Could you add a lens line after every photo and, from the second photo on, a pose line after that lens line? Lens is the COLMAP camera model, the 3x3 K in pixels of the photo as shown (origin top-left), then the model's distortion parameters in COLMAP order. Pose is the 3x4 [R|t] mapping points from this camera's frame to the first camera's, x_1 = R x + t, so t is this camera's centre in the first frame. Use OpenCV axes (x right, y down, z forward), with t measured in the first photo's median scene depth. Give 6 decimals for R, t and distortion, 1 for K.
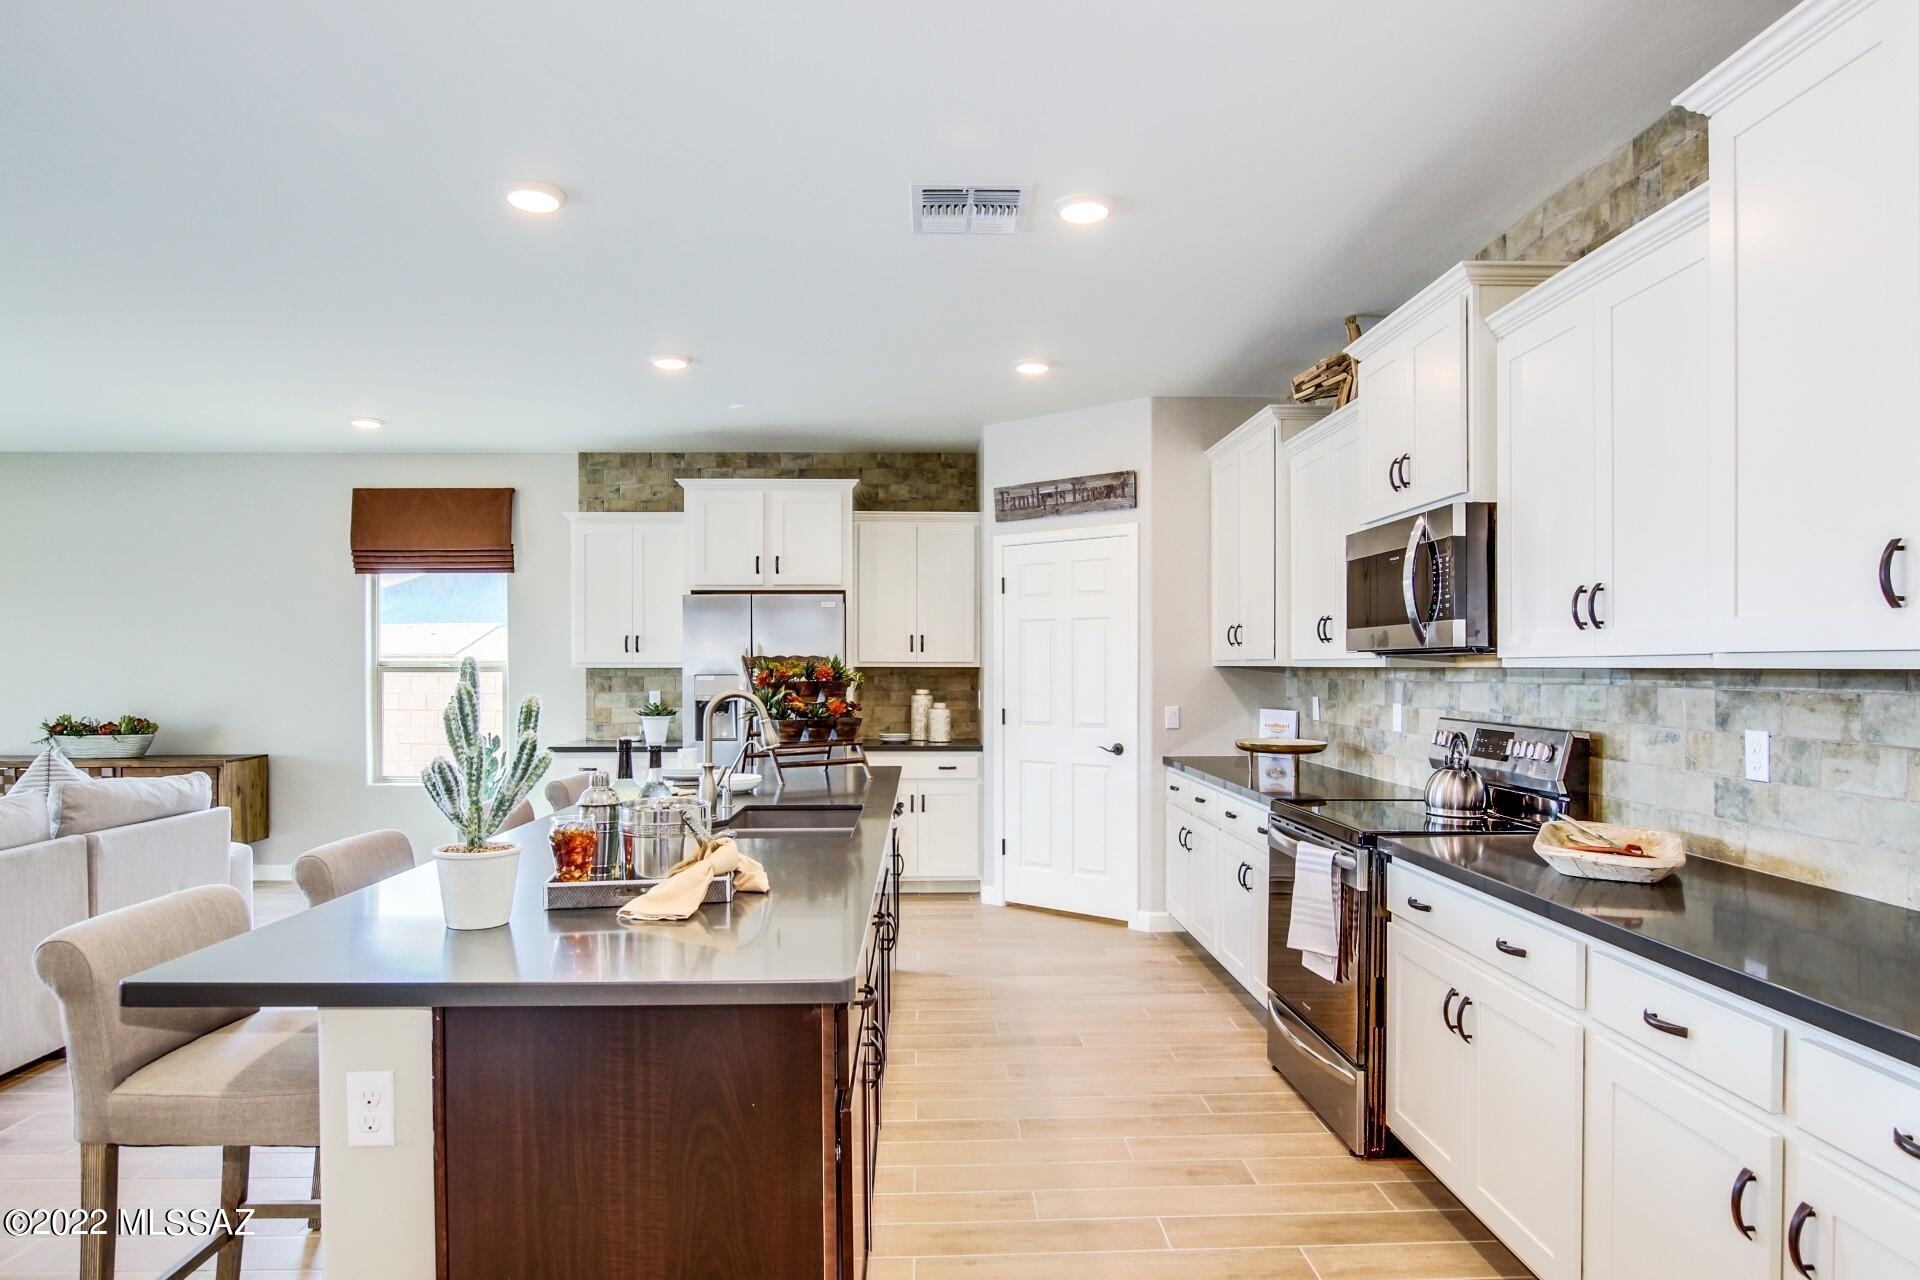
lens RADIAL K [[1100.8, 0, 960.4], [0, 1100.8, 670.5], [0, 0, 1]] dist [-0.032344, 0.023493]
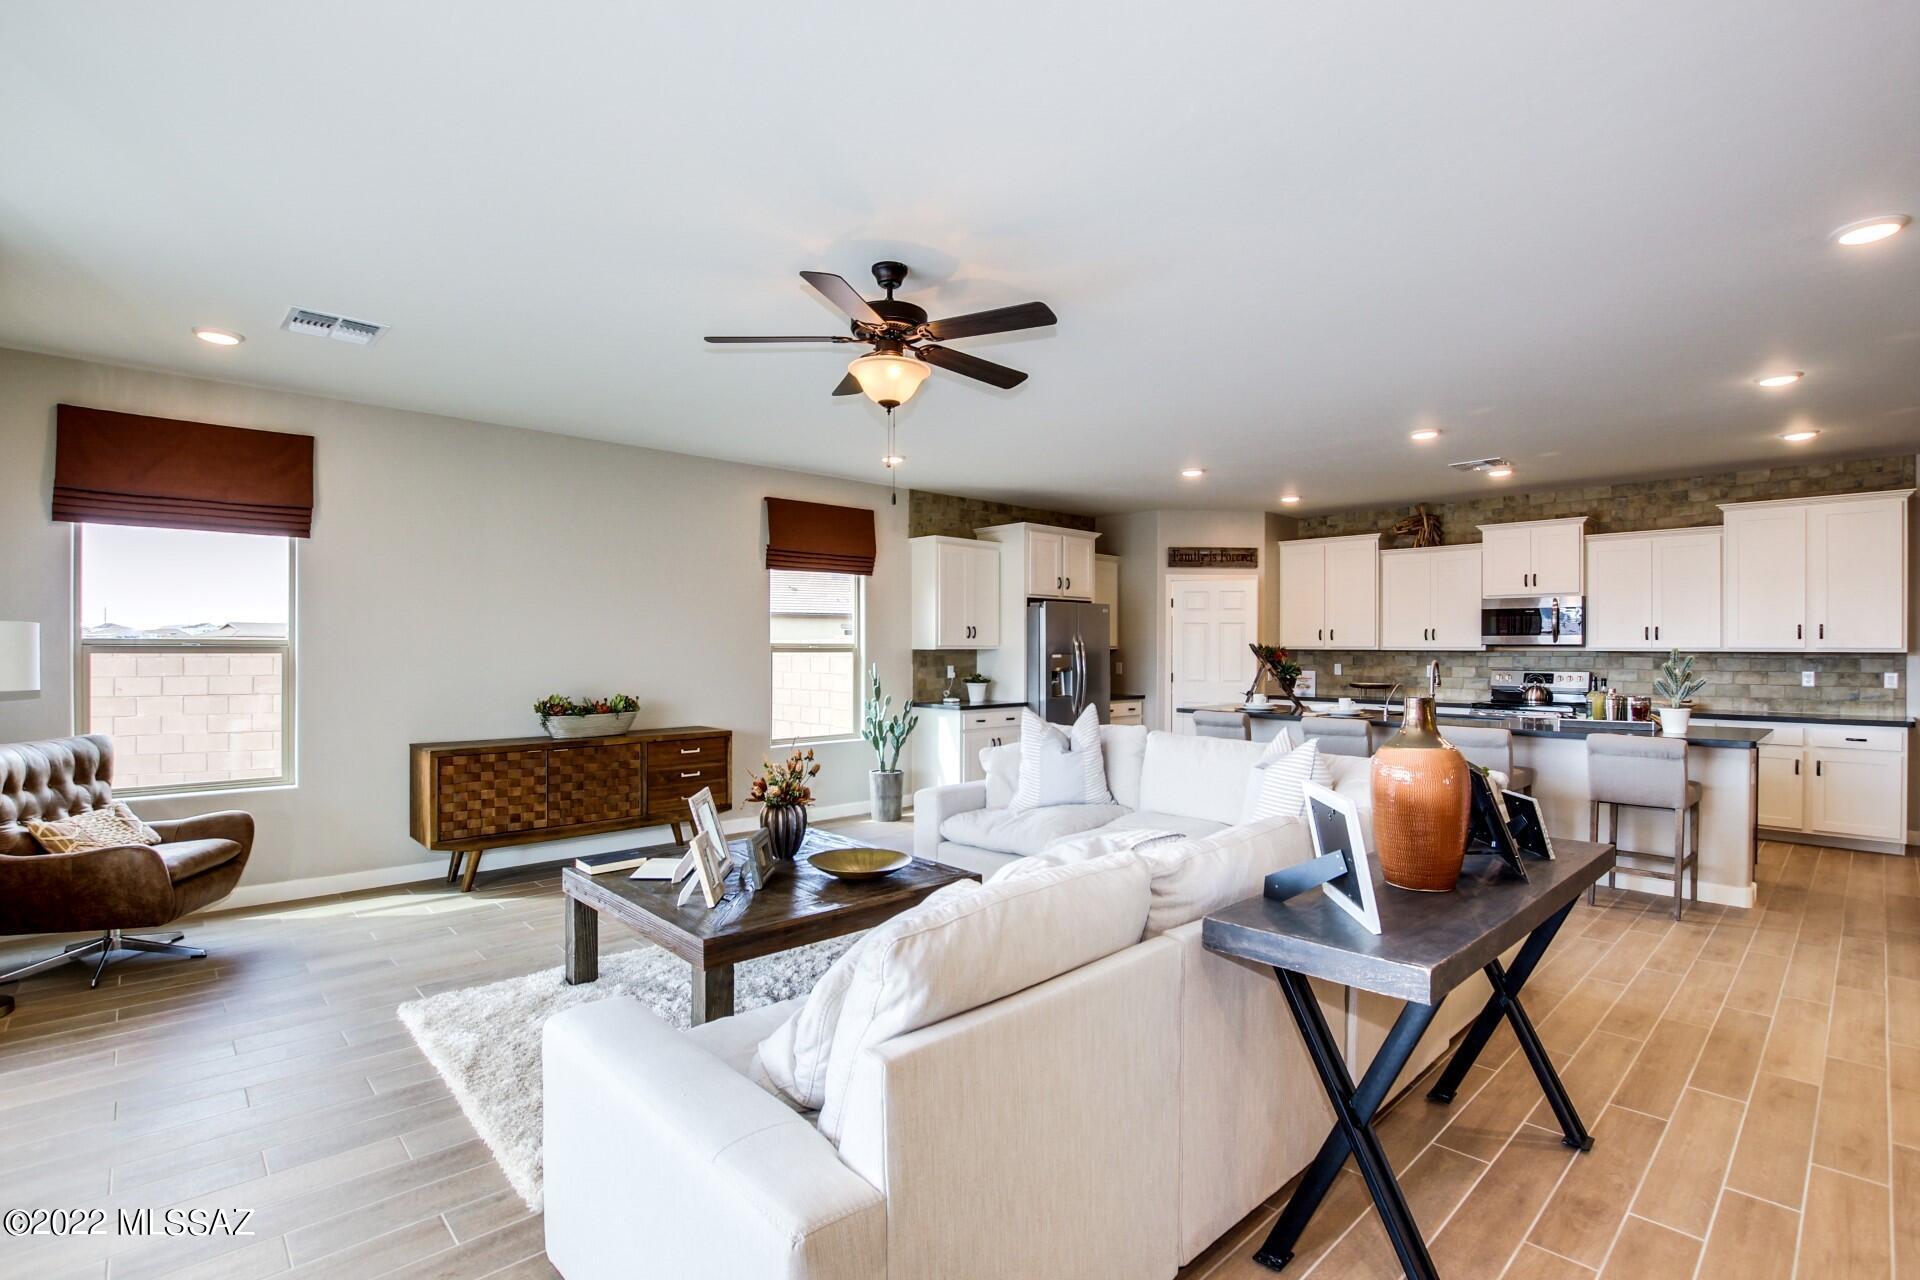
lens RADIAL K [[892.1, 0, 974.1], [0, 892.1, 648.2], [0, 0, 1]] dist [-0.025647, 0.000347]
pose [[0.744931, 0.003229, 0.667133, -1.136437], [-0.001272, 0.999993, -0.003421, 0.000039], [-0.667140, 0.001700, 0.744930, 0.148834]]
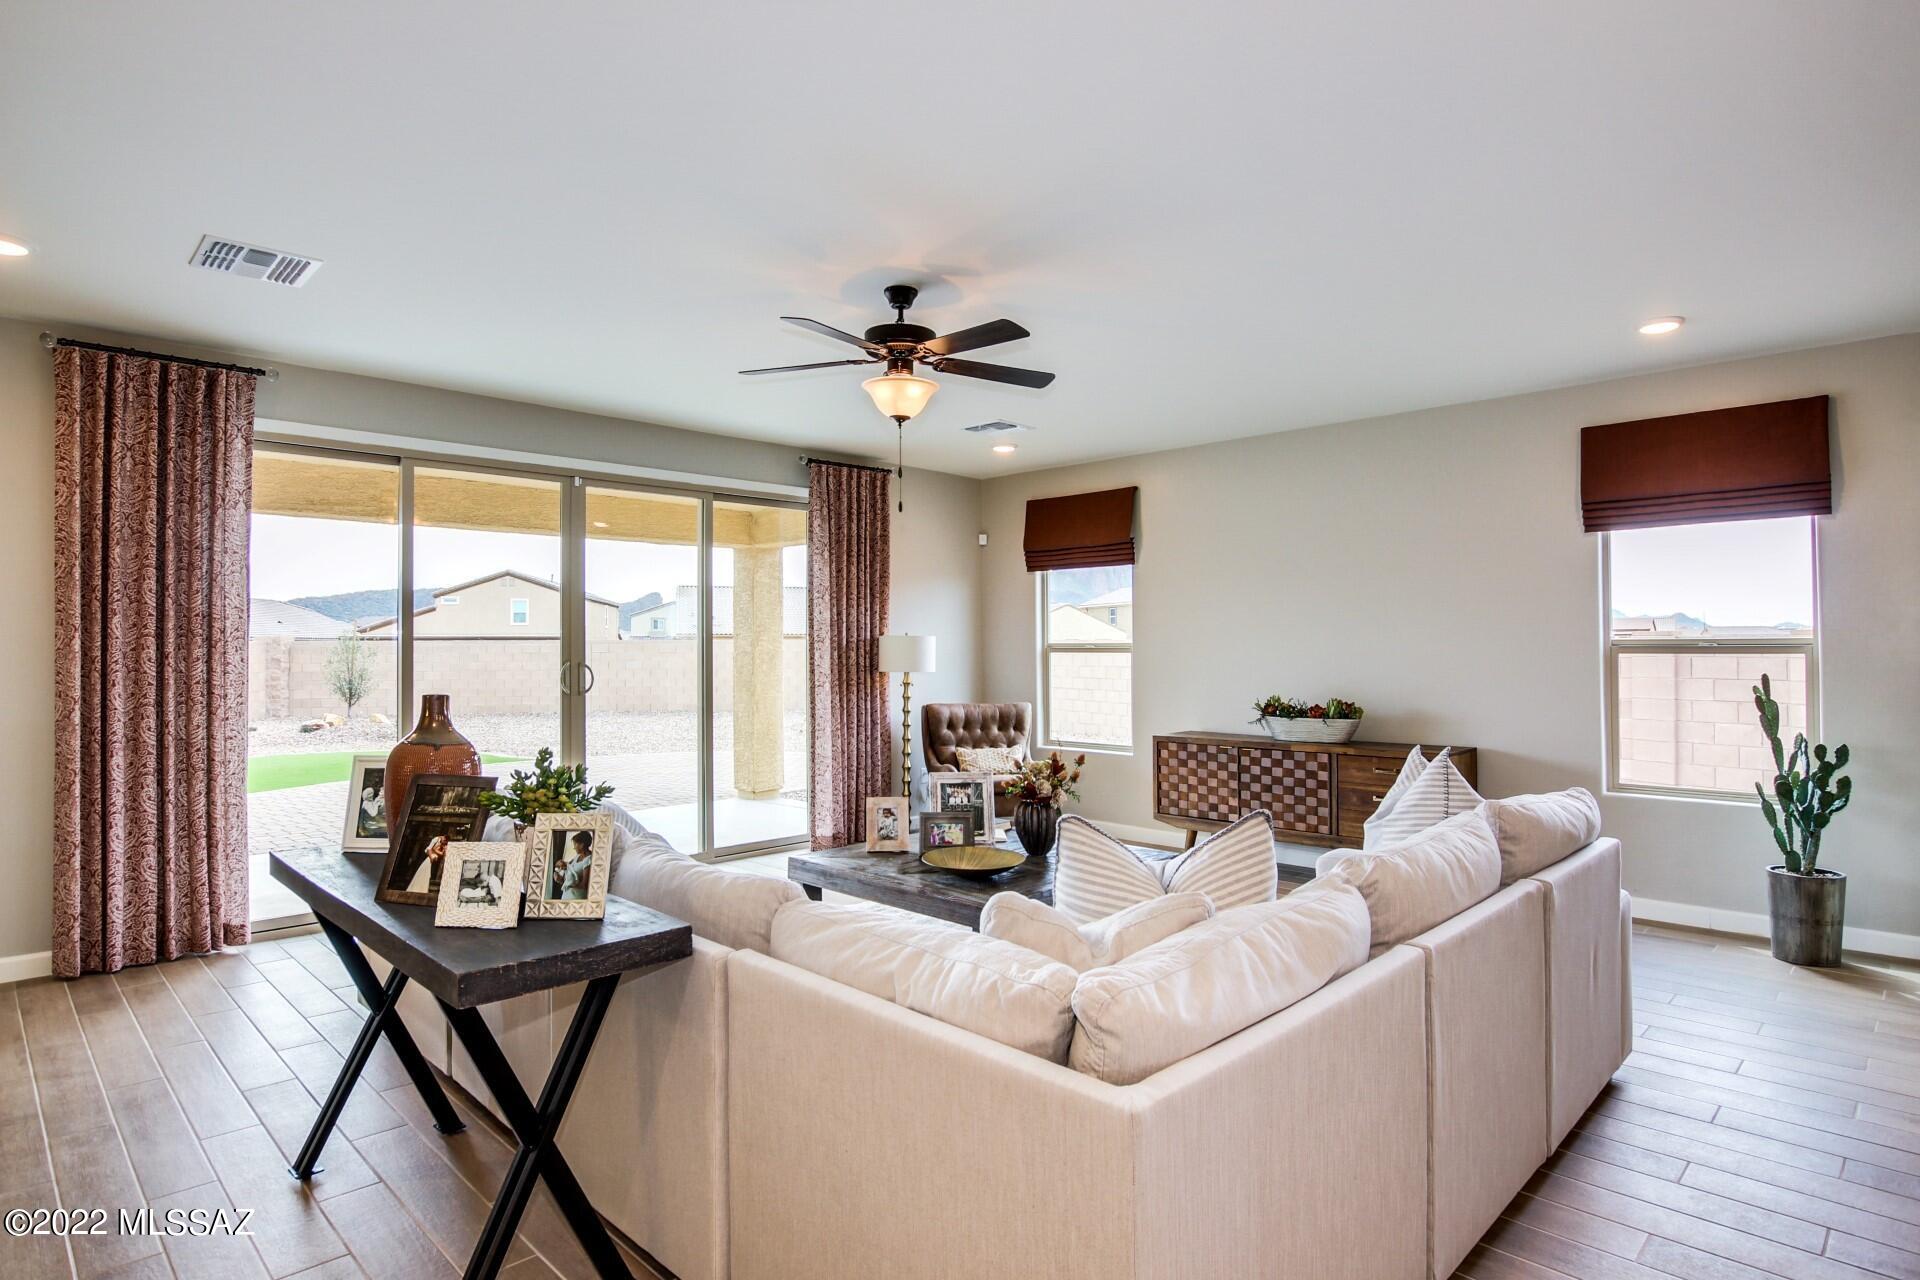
lens RADIAL K [[1028.6, 0, 965.6], [0, 1028.6, 630.8], [0, 0, 1]] dist [-0.020726, 0.000499]
pose [[0.687343, -0.013685, -0.726204, -0.355628], [-0.000348, 0.999816, -0.019170, -0.000411], [0.726333, 0.013430, 0.687212, 0.161021]]
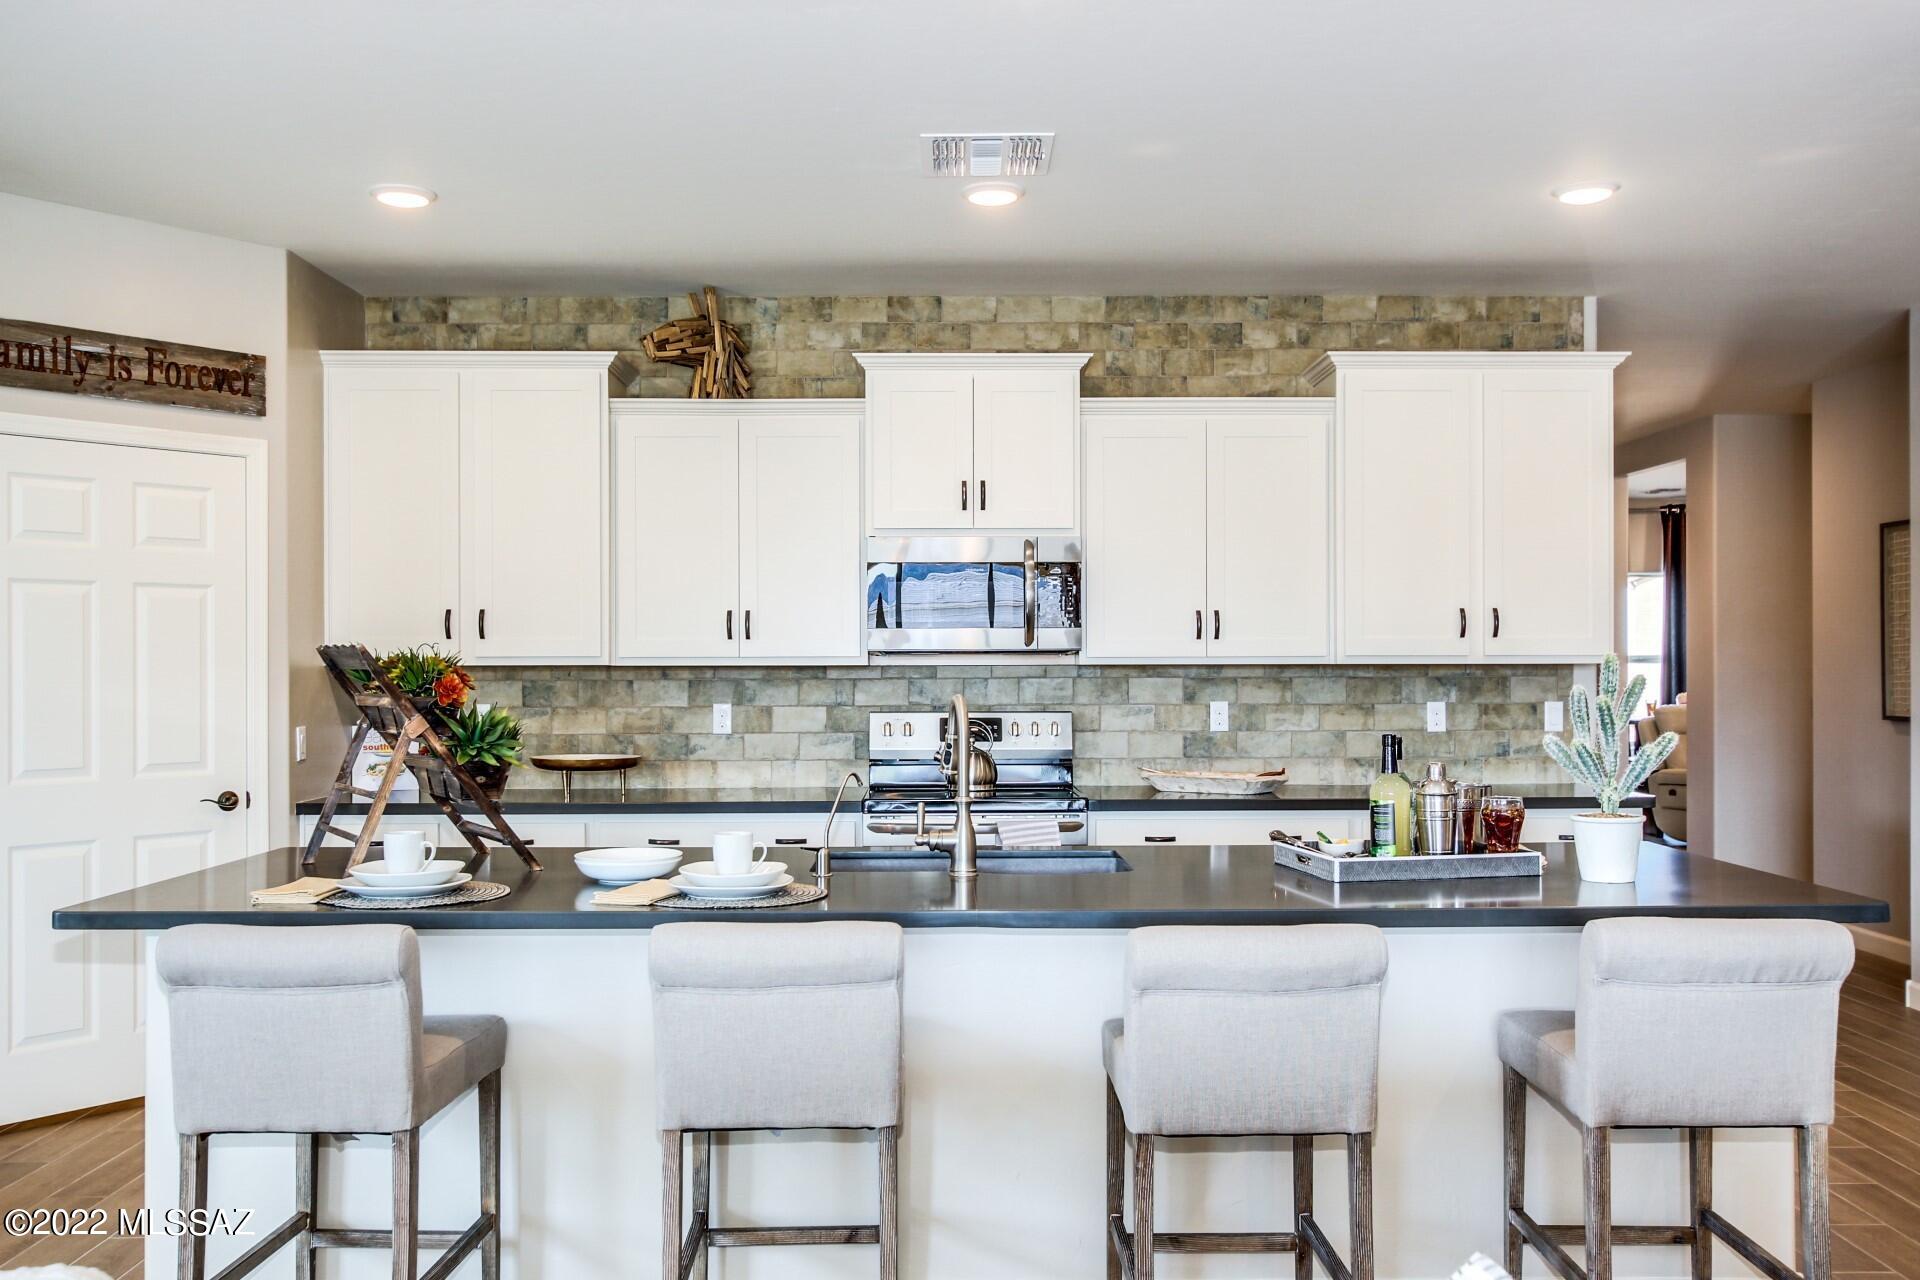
lens RADIAL K [[1604.7, 0, 964.6], [0, 1604.7, 665.6], [0, 0, 1]] dist [-0.009608, 0.004737]
pose [[0.022515, 0.000704, 0.999746, -0.682333], [0.007230, 0.999973, -0.000867, -0.000397], [-0.999720, 0.007248, 0.022510, 0.520306]]
